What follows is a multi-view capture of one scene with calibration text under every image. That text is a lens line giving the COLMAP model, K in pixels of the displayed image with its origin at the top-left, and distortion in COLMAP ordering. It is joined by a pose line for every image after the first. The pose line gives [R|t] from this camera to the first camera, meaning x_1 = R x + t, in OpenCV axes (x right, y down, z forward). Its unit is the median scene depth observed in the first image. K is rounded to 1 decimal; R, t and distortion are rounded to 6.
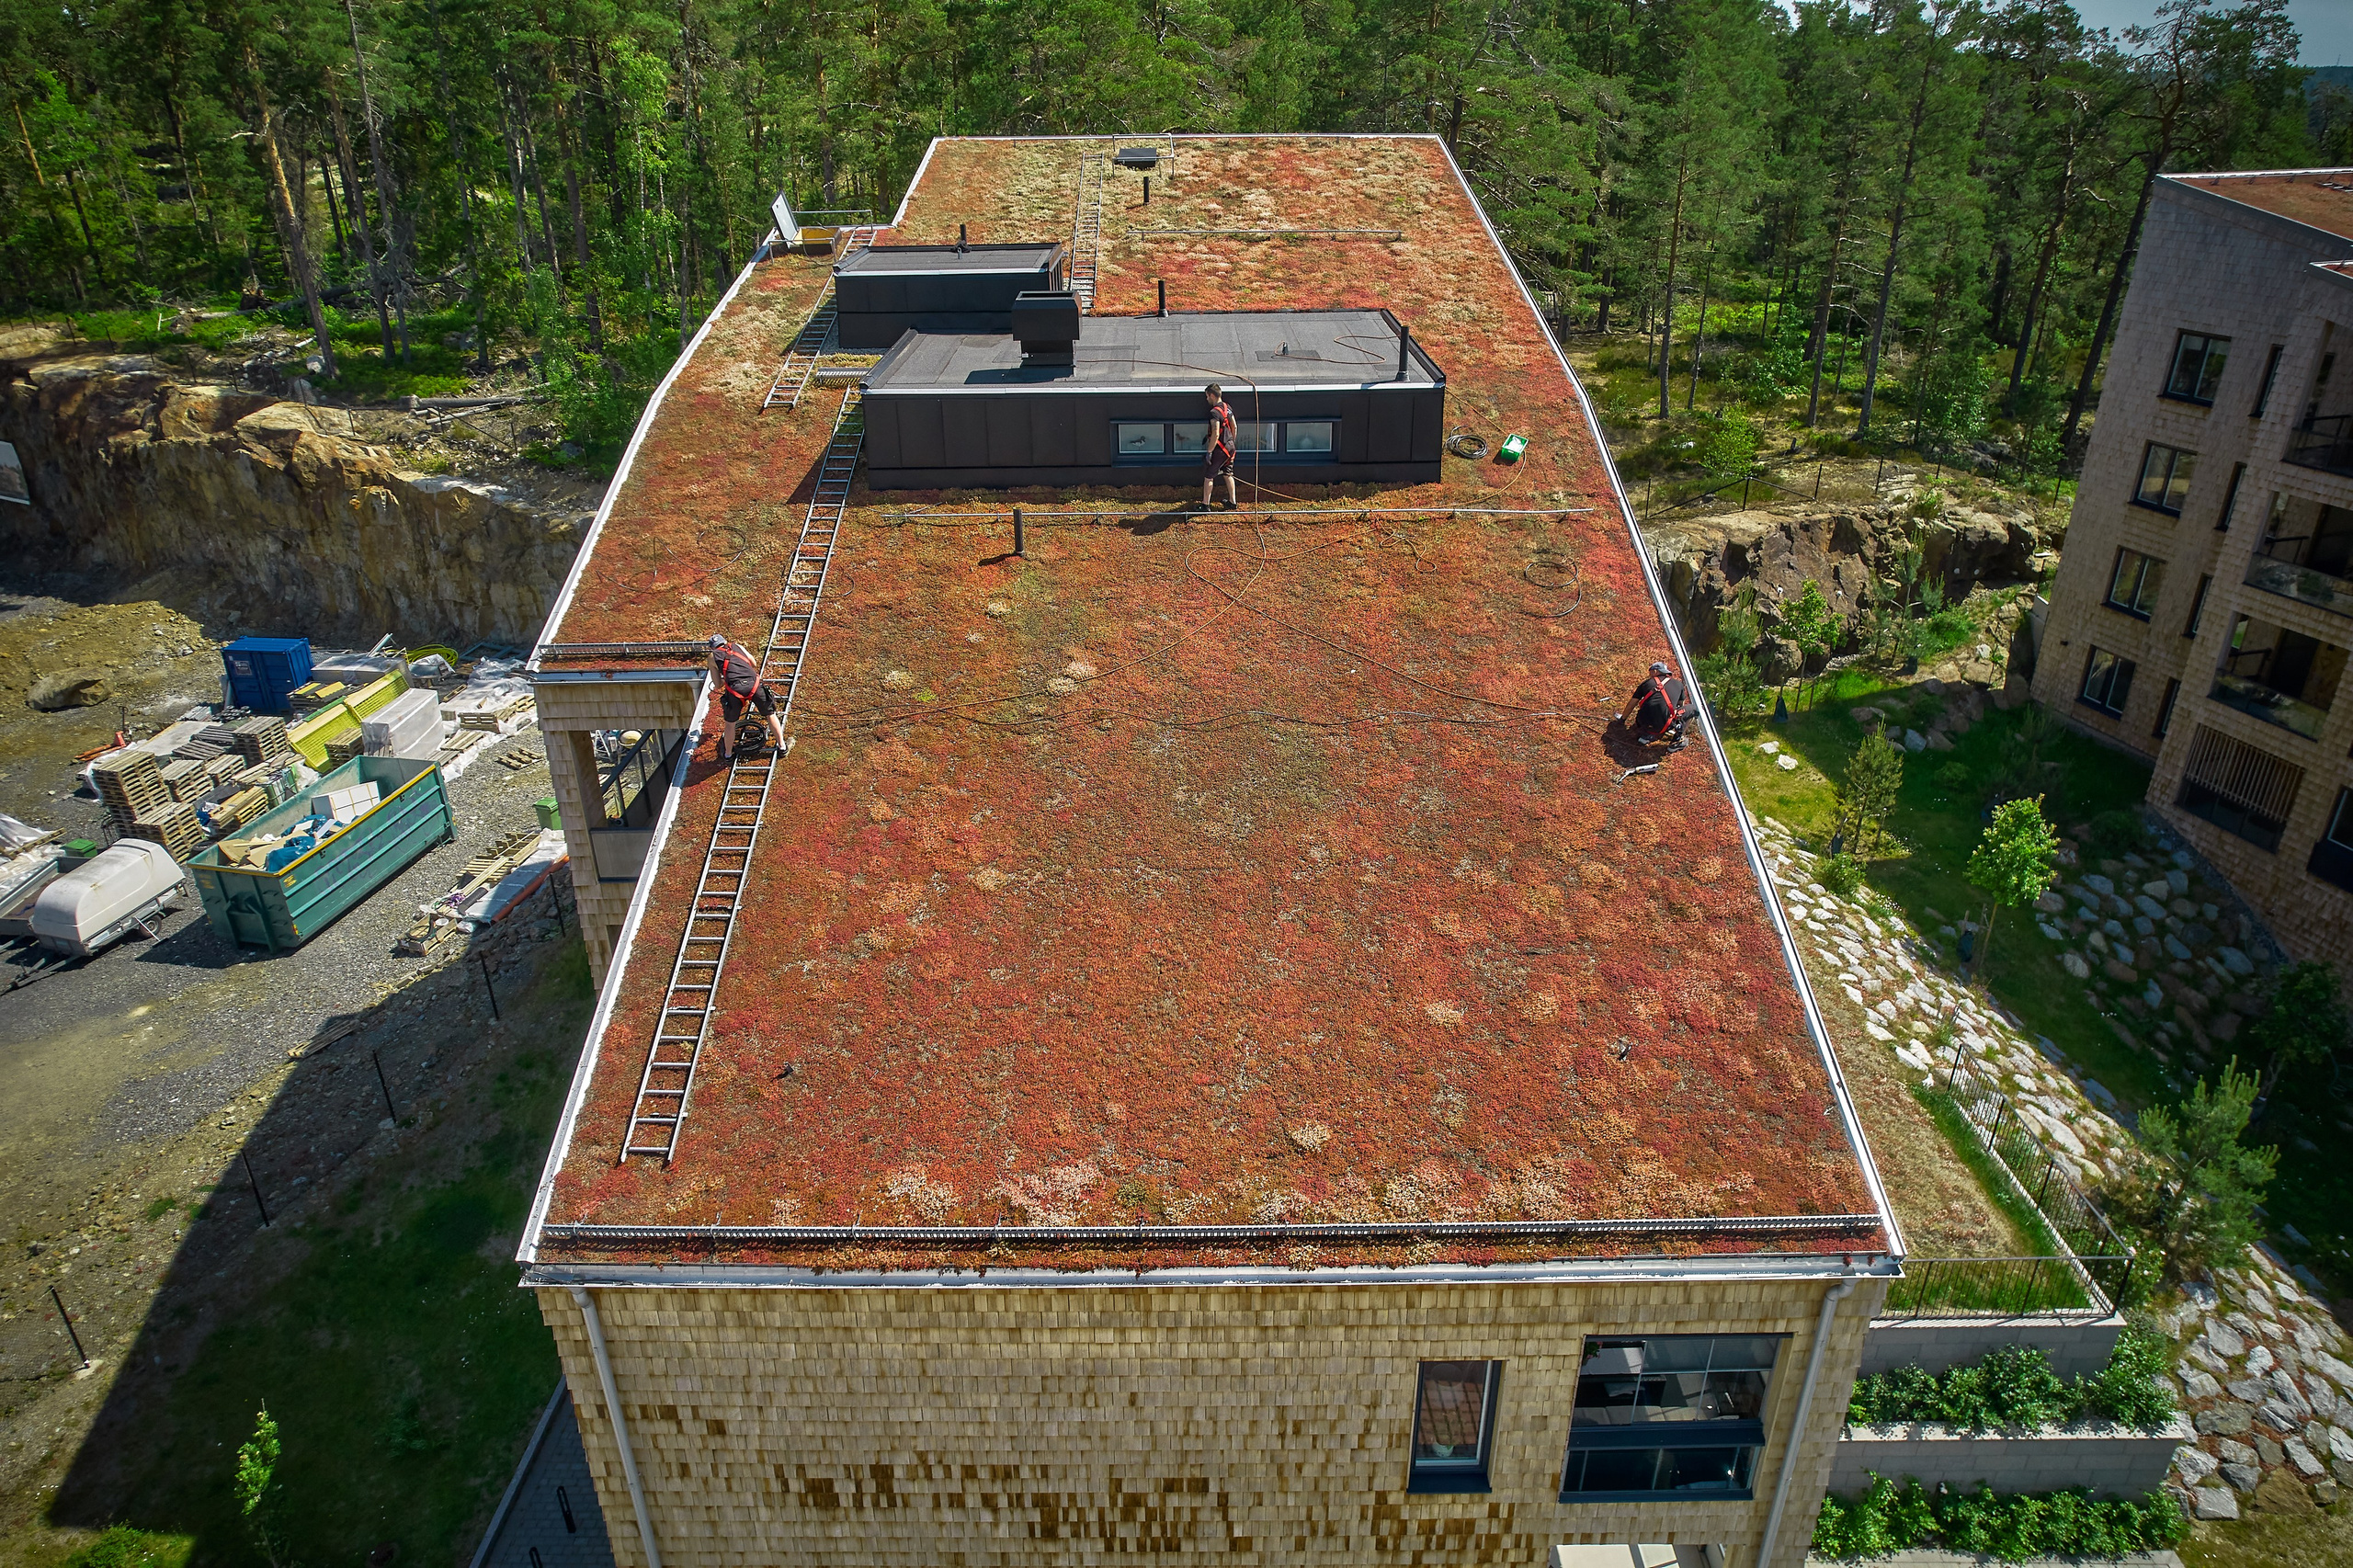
lens RADIAL K [[1508.6, 0, 1176.5], [0, 1508.6, 784.0], [0, 0, 1]] dist [-0.106830, 0.092463]
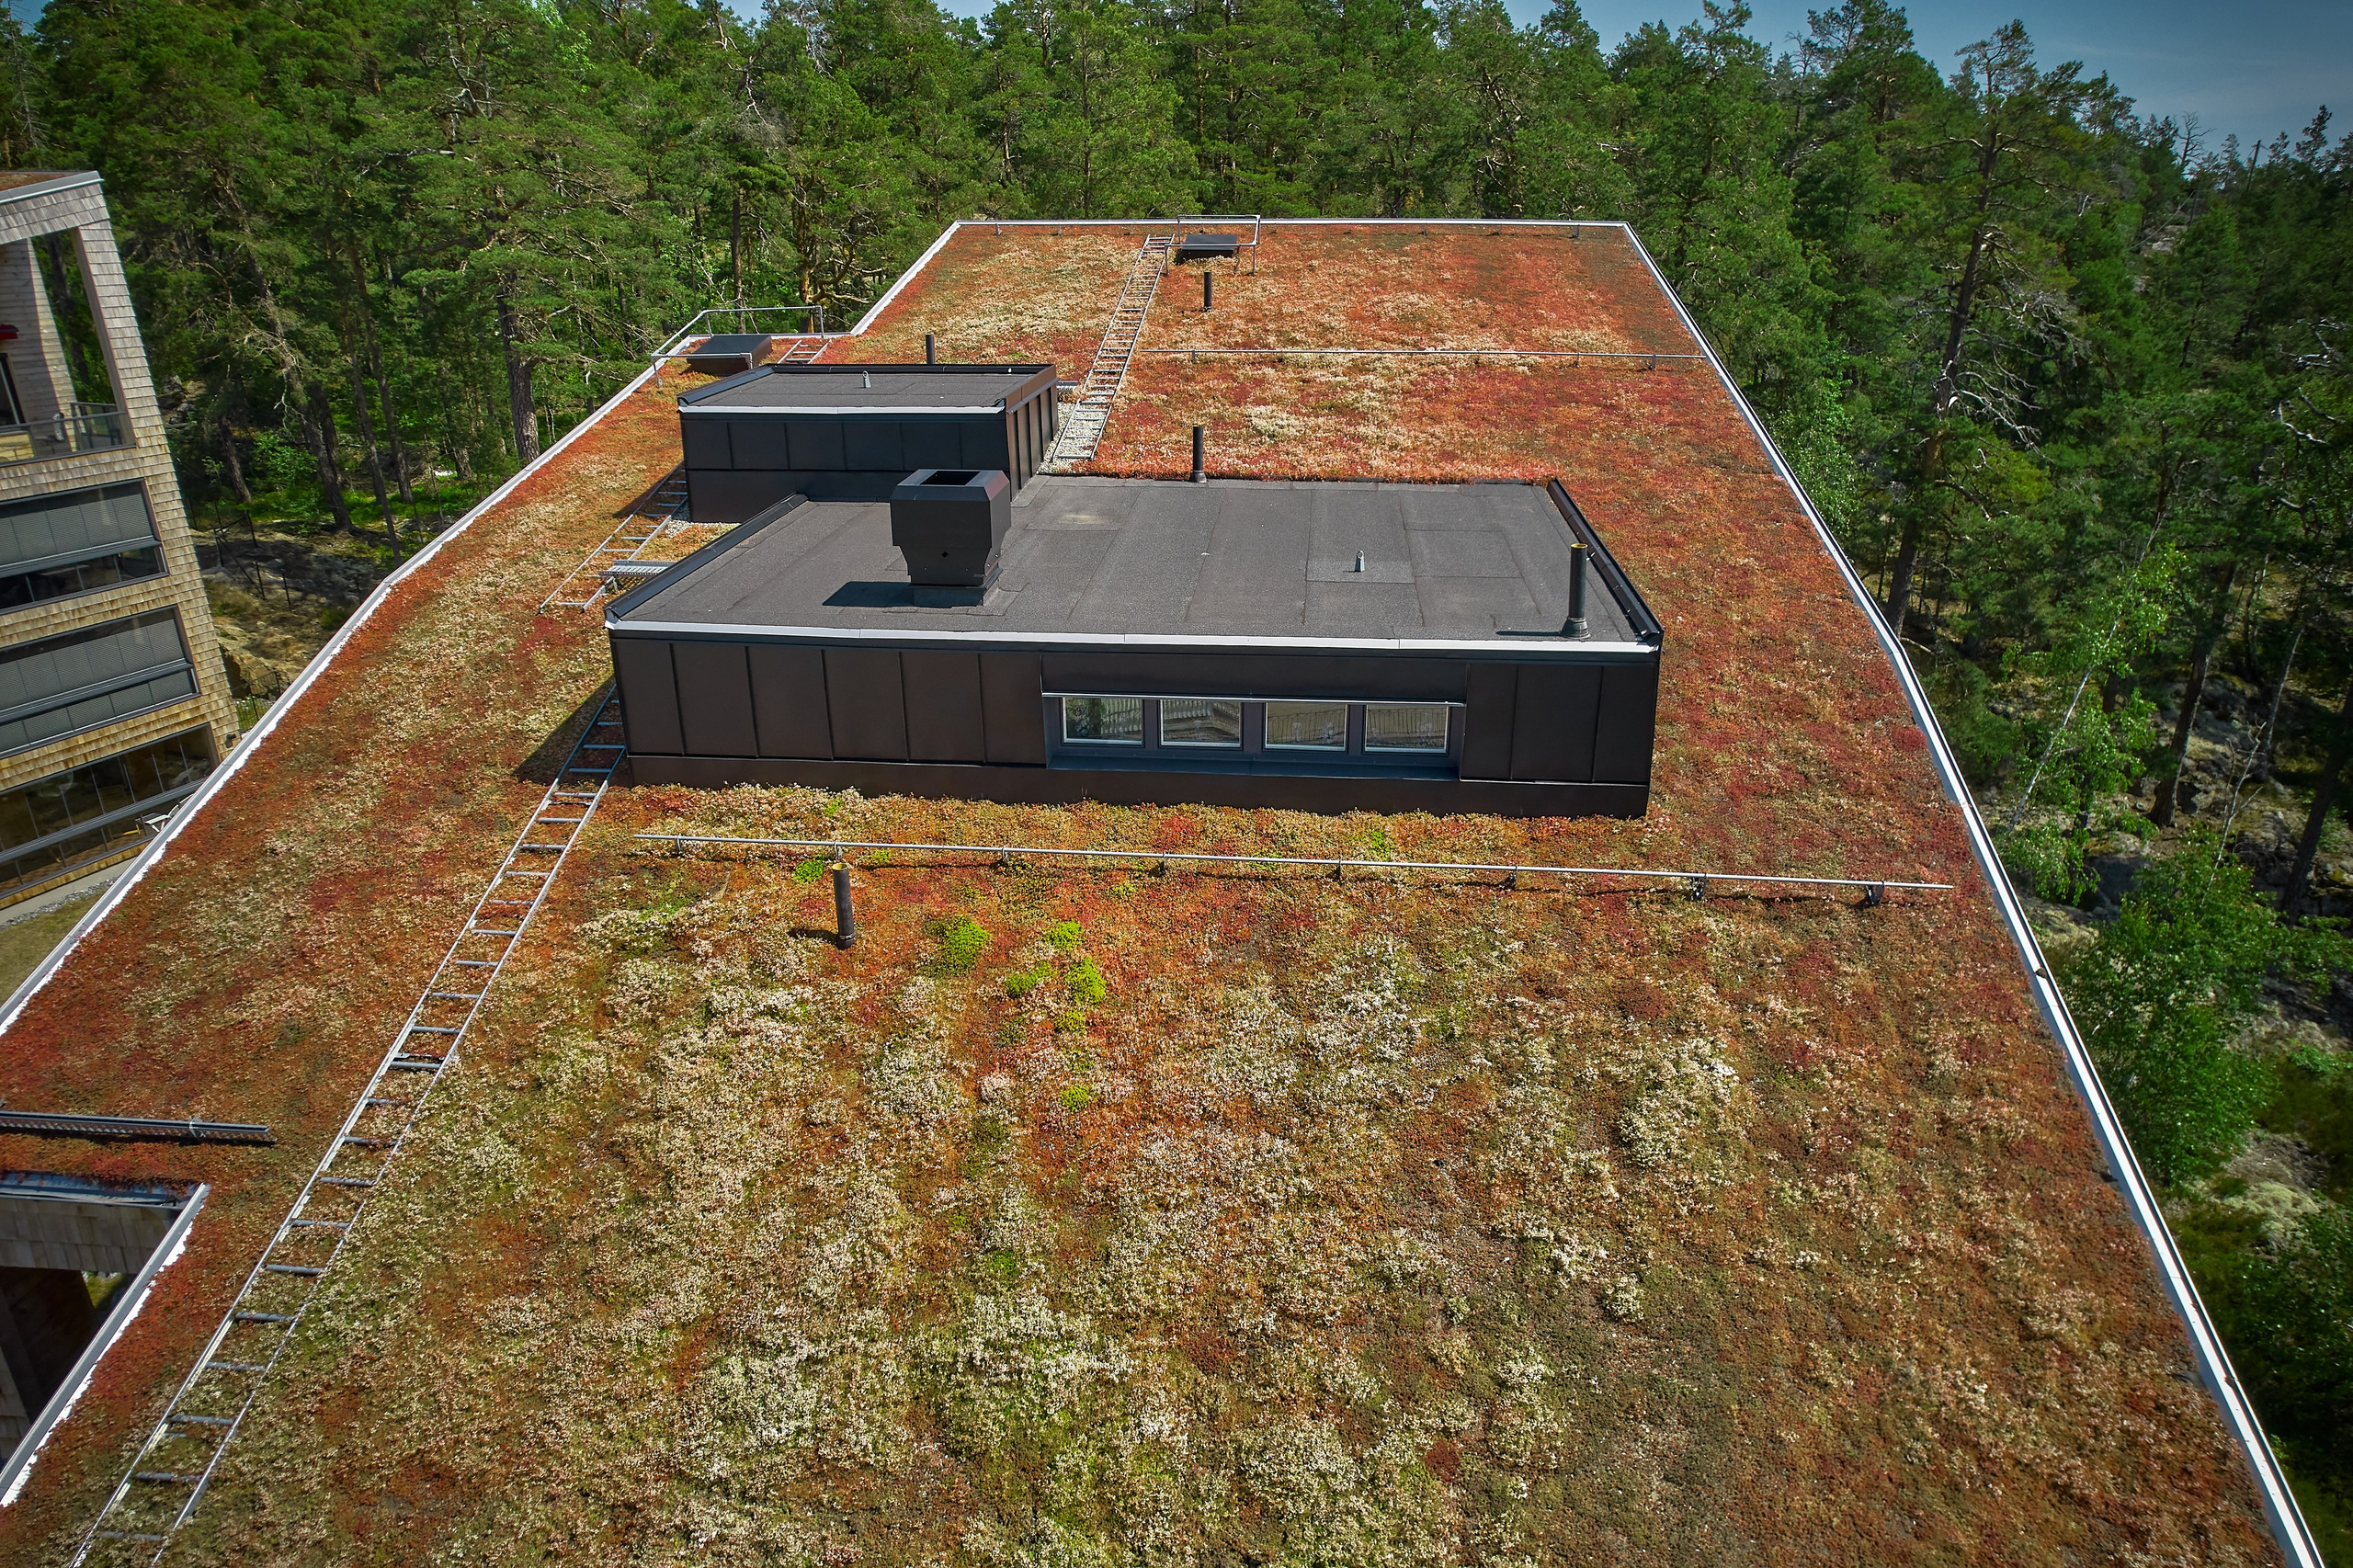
lens RADIAL K [[1501.2, 0, 1176.5], [0, 1501.2, 784.0], [0, 0, 1]] dist [-0.084482, 0.076629]
pose [[0.995479, 0.044008, -0.084176, 0.049146], [-0.049592, 0.996623, -0.065441, -0.162566], [0.081011, 0.069320, 0.994300, 0.424101]]
